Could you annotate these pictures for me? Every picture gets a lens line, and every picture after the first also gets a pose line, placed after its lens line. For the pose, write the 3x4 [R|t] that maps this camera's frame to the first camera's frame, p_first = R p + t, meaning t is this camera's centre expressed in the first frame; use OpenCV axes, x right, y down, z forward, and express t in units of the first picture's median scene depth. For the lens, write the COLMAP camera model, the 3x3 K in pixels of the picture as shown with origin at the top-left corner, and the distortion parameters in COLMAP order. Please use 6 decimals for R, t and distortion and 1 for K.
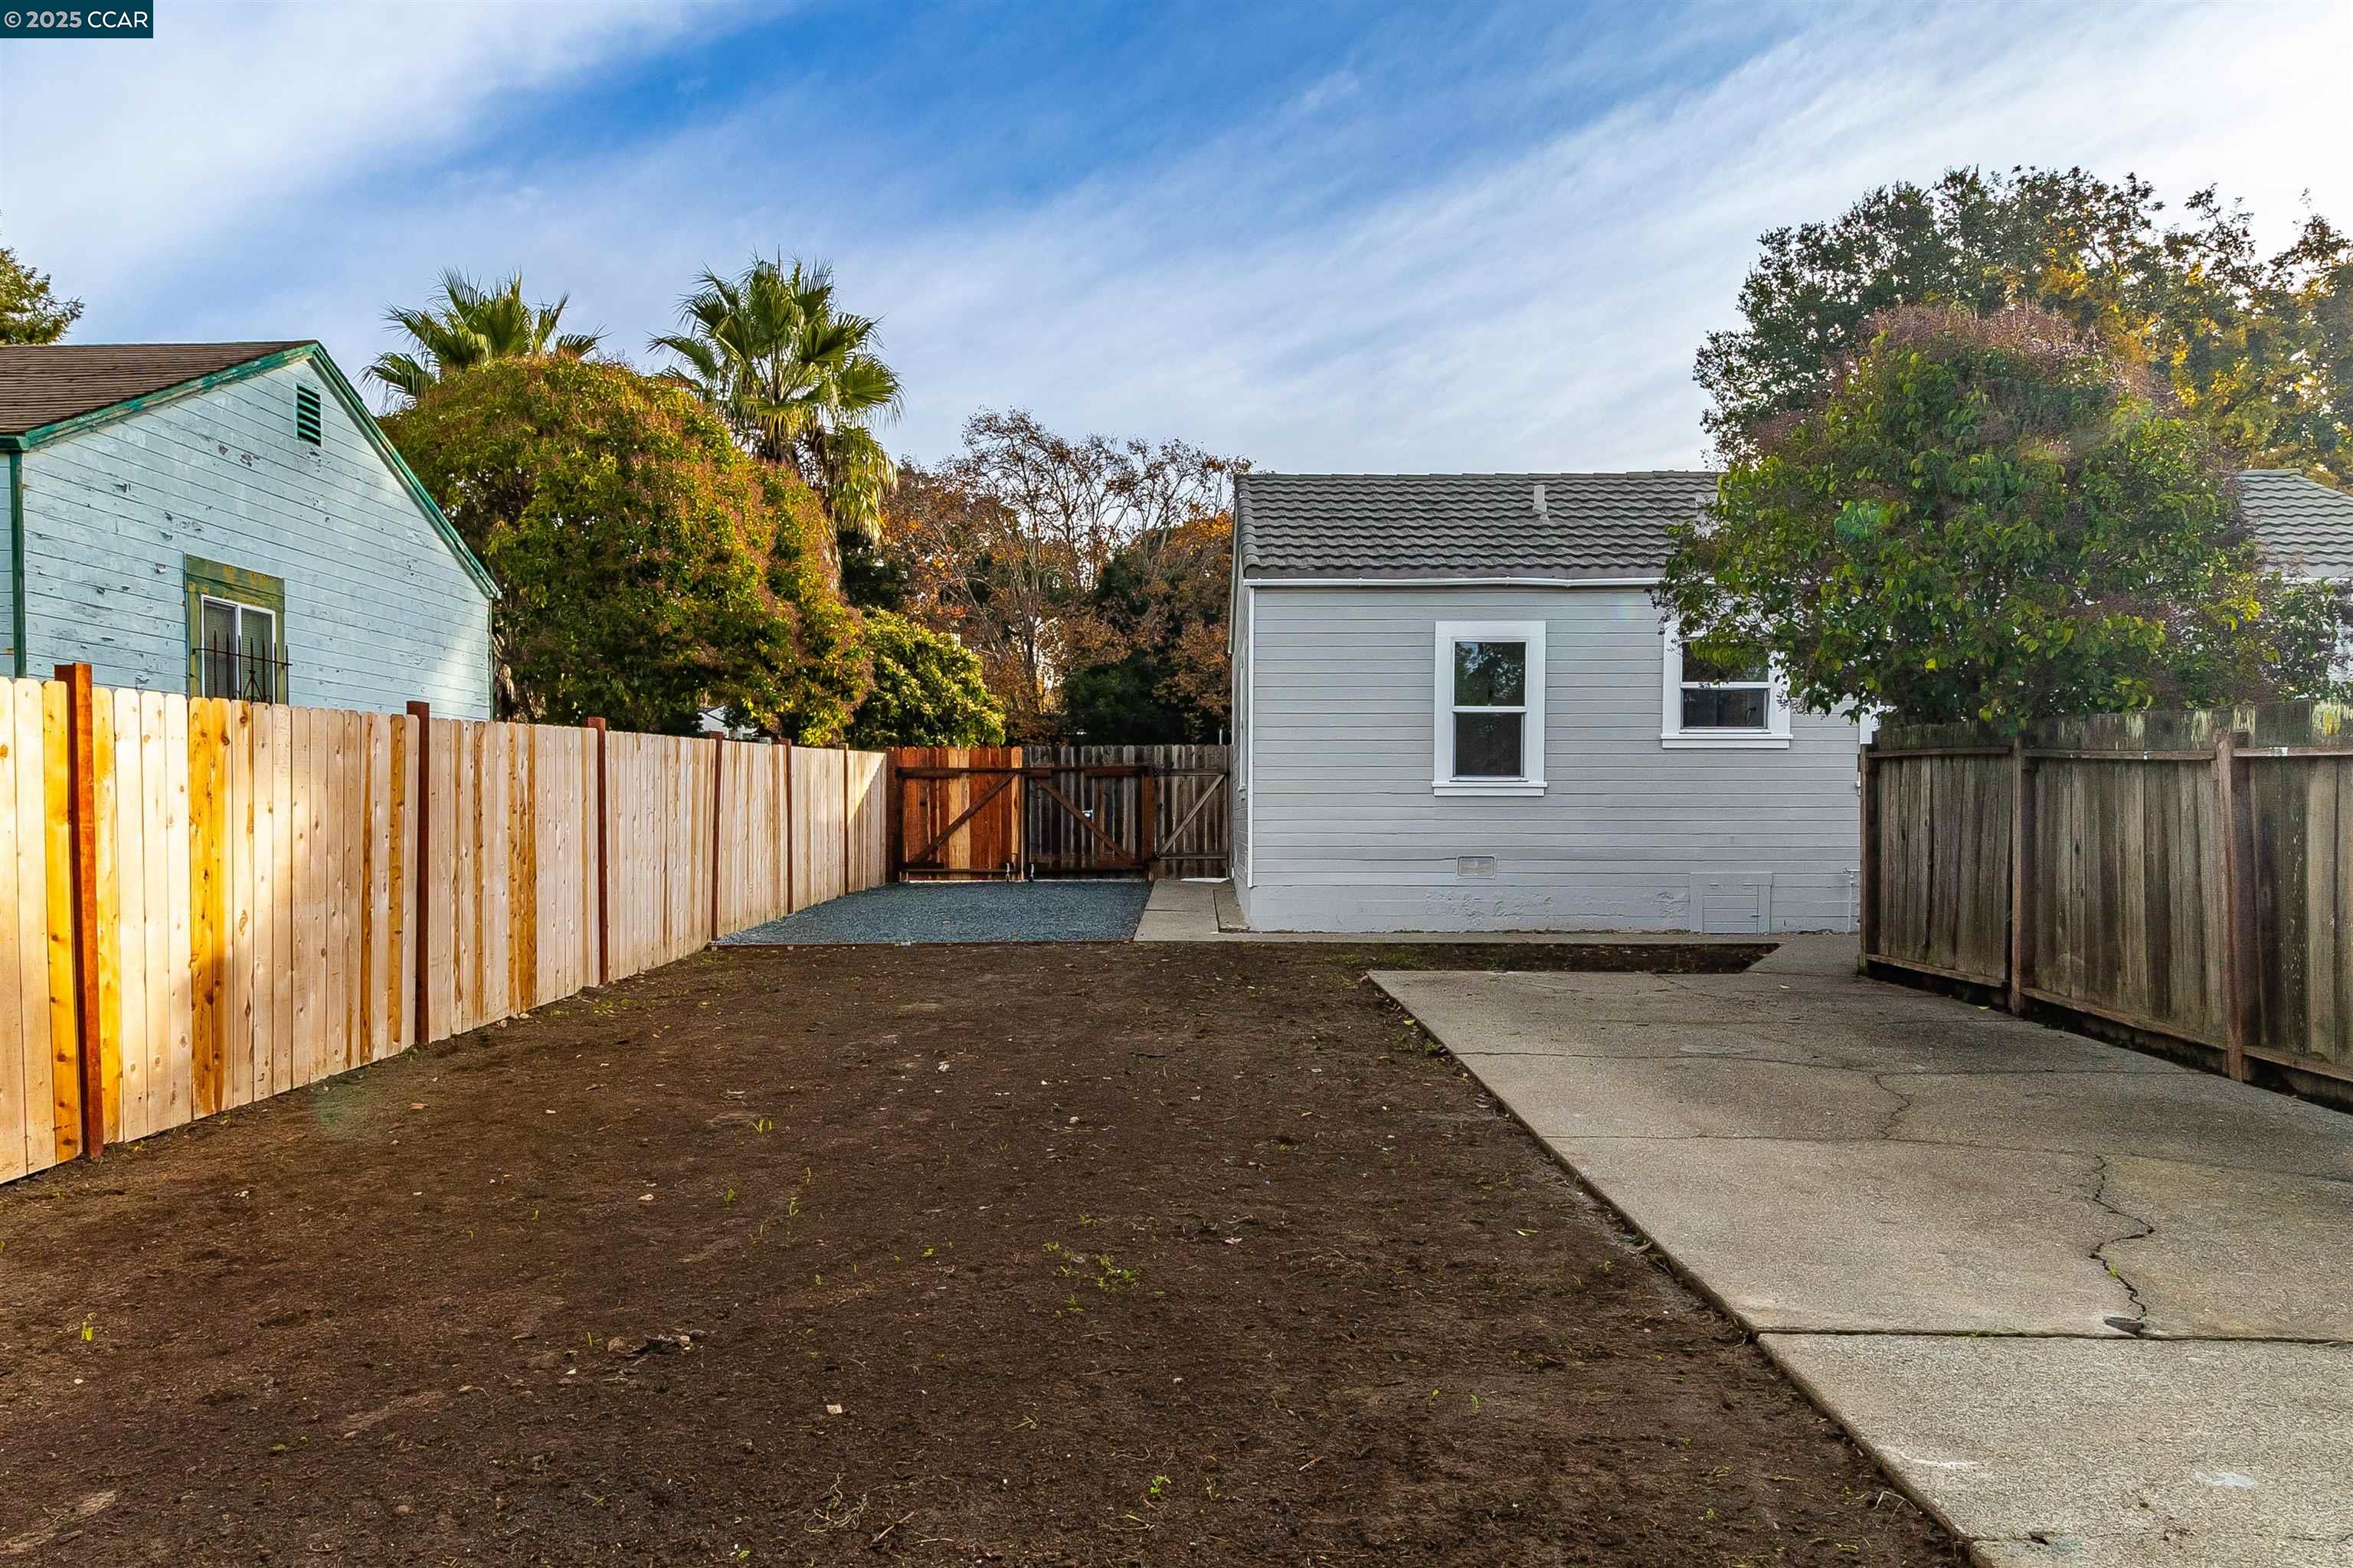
lens RADIAL K [[1567.2, 0, 1180.2], [0, 1567.2, 857.0], [0, 0, 1]] dist [-0.004506, 0.003993]
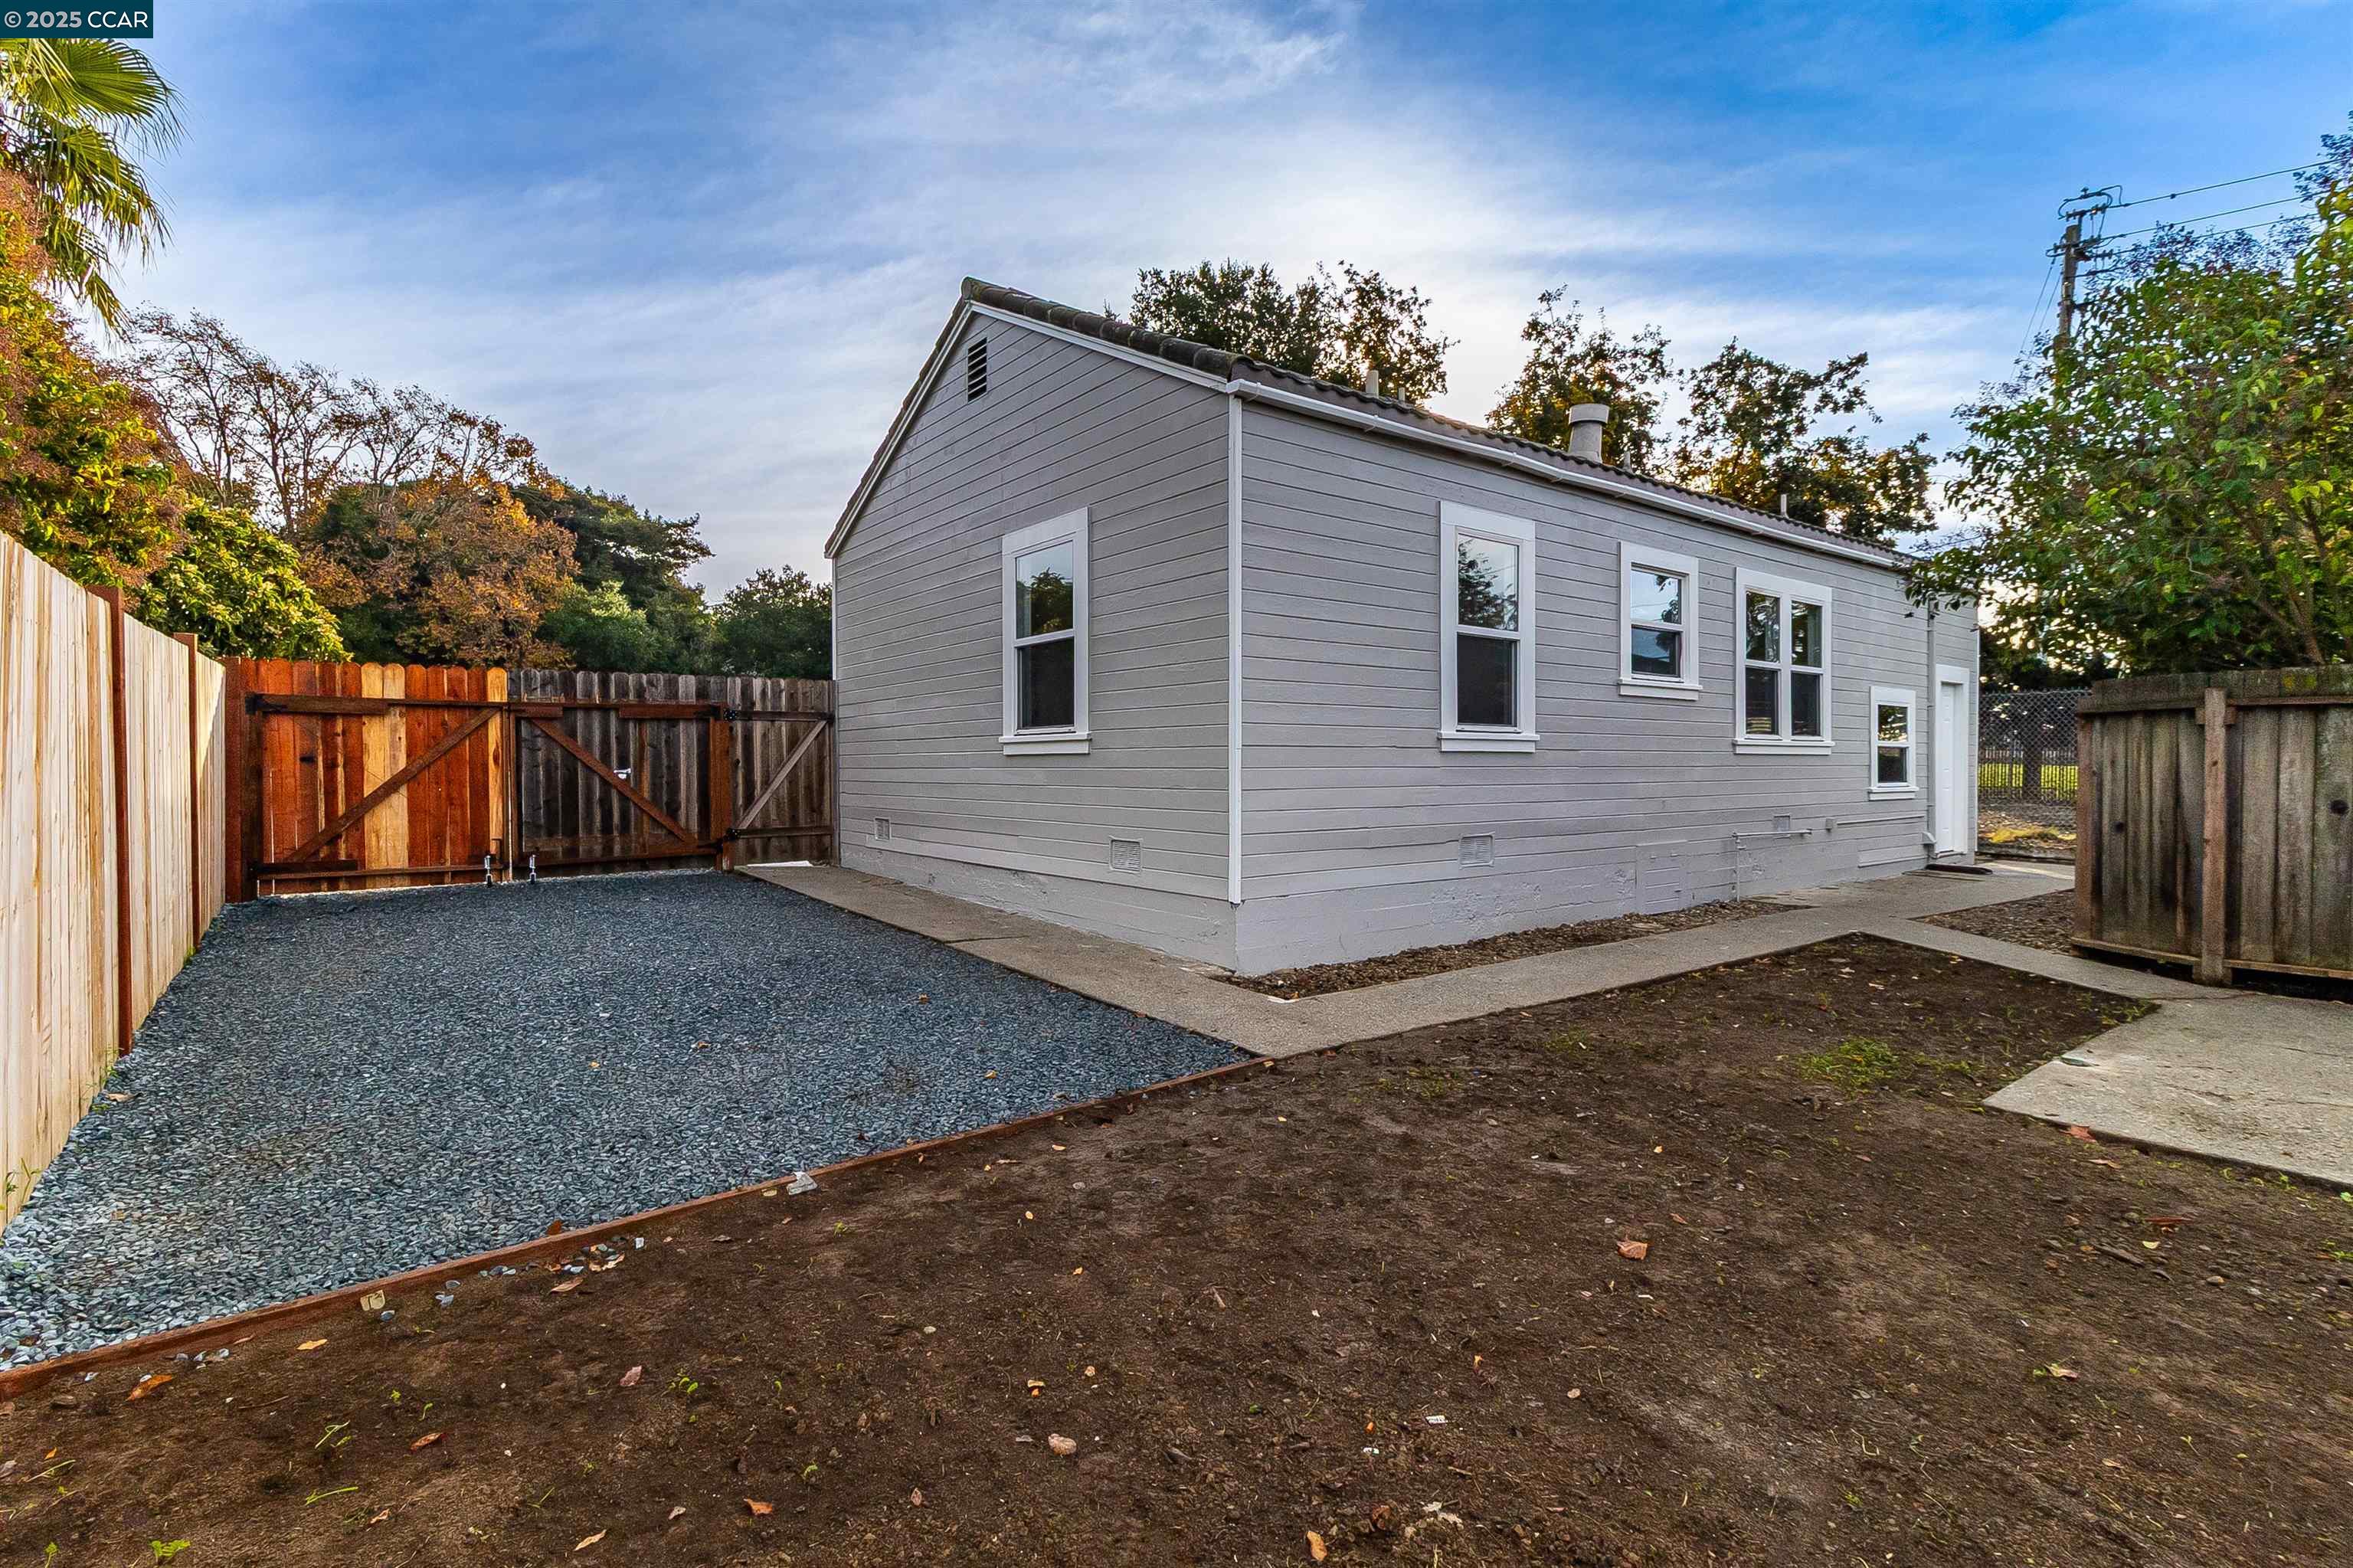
lens RADIAL K [[1098.7, 0, 1180.4], [0, 1098.7, 780.1], [0, 0, 1]] dist [0.001561, -0.004744]
pose [[0.783926, -0.009945, 0.620775, -0.190821], [0.018347, 0.999806, -0.007151, -0.020562], [-0.620583, 0.016995, 0.783956, 0.569897]]
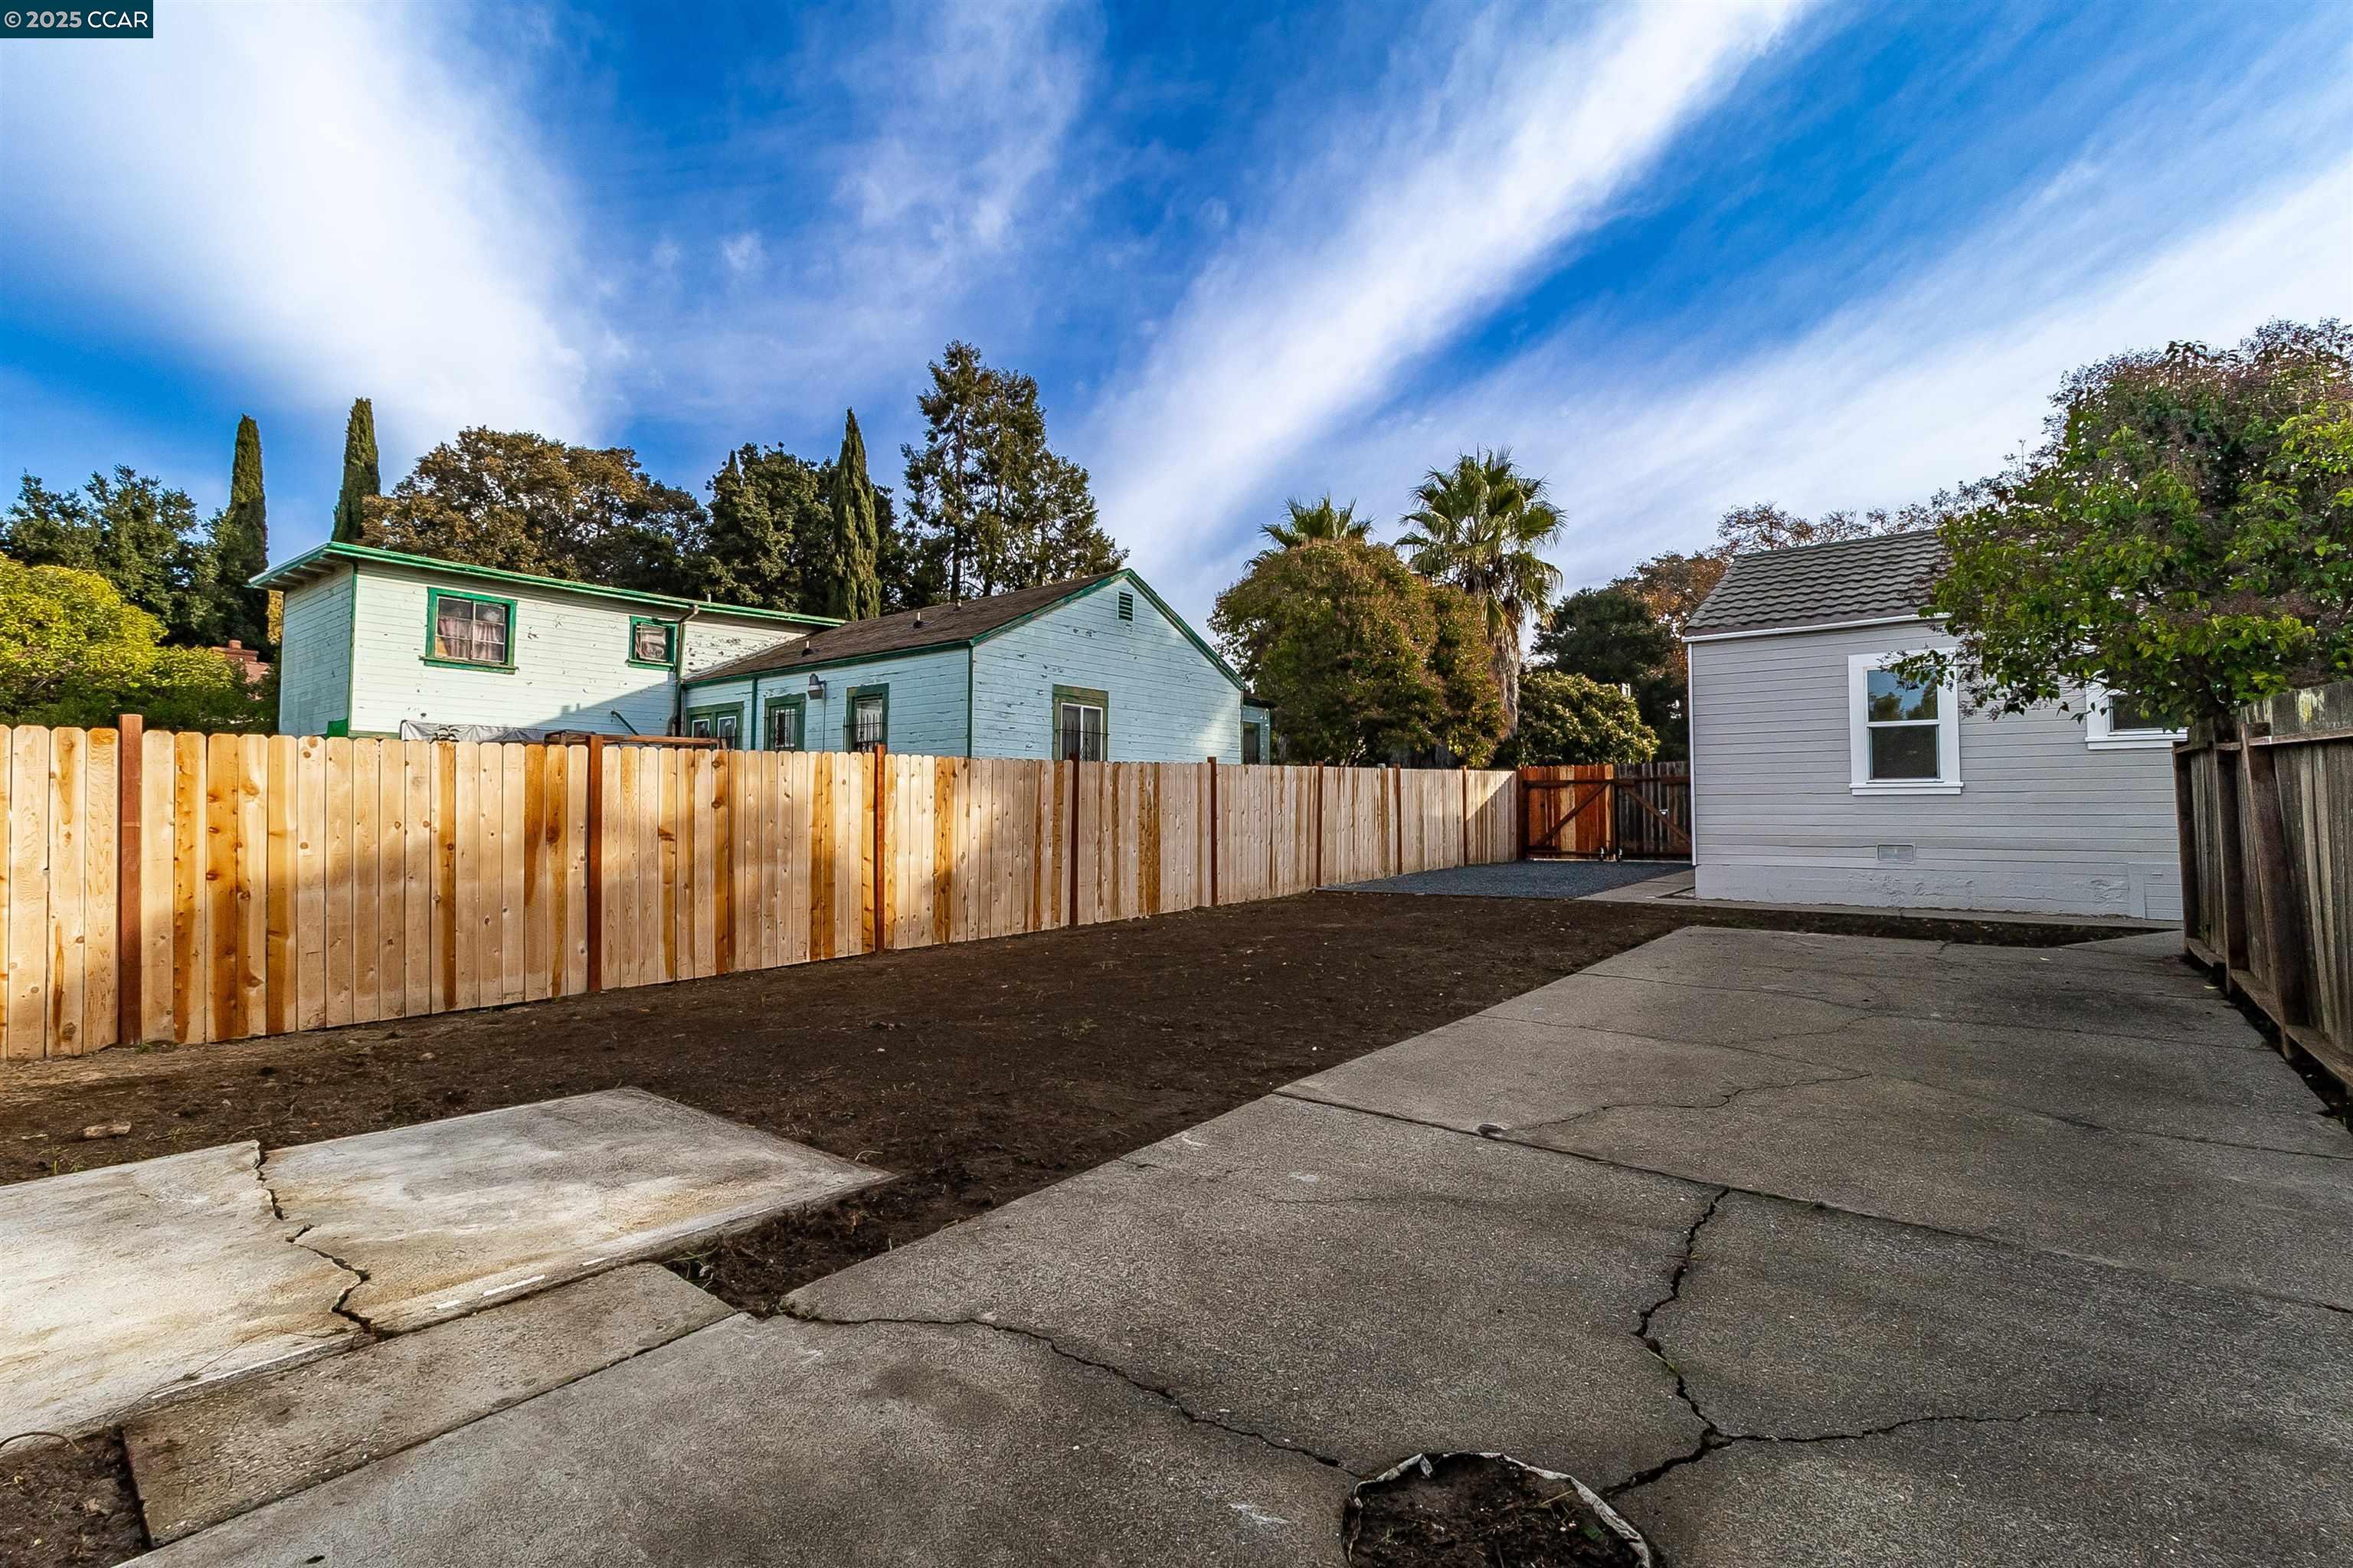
lens RADIAL K [[1098.7, 0, 1161.7], [0, 1098.7, 751.5], [0, 0, 1]] dist [0.001561, -0.004744]
pose [[0.779909, -0.036607, -0.624821, 0.231385], [-0.017540, 0.996618, -0.080284, 0.004788], [0.625647, 0.073573, 0.776629, -0.014554]]
